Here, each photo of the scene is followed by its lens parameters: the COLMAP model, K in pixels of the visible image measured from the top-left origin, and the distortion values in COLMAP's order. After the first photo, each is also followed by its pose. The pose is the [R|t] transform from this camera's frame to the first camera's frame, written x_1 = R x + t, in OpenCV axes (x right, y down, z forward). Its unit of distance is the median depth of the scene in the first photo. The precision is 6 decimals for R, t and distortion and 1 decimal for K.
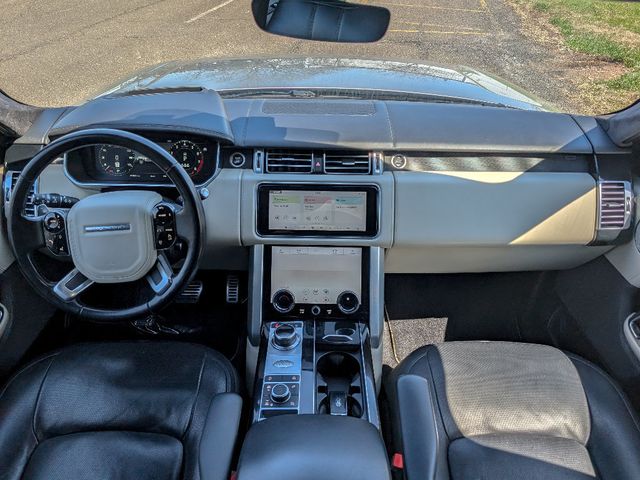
lens RADIAL K [[476.4, 0, 337.7], [0, 476.4, 240.0], [0, 0, 1]] dist [0.045544, 0.000443]
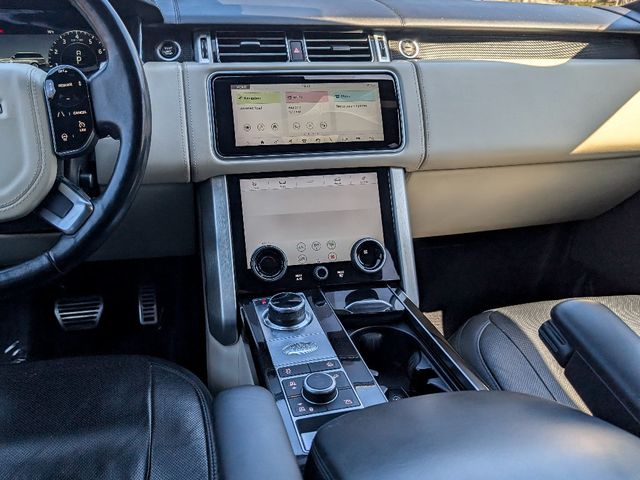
lens RADIAL K [[537.2, 0, 320.0], [0, 537.2, 240.0], [0, 0, 1]] dist [-0.005716, 0.001756]
pose [[0.978771, -0.101608, 0.177999, -0.169043], [0.116909, 0.990101, -0.077670, 0.159722], [-0.168345, 0.096830, 0.980961, 0.304331]]
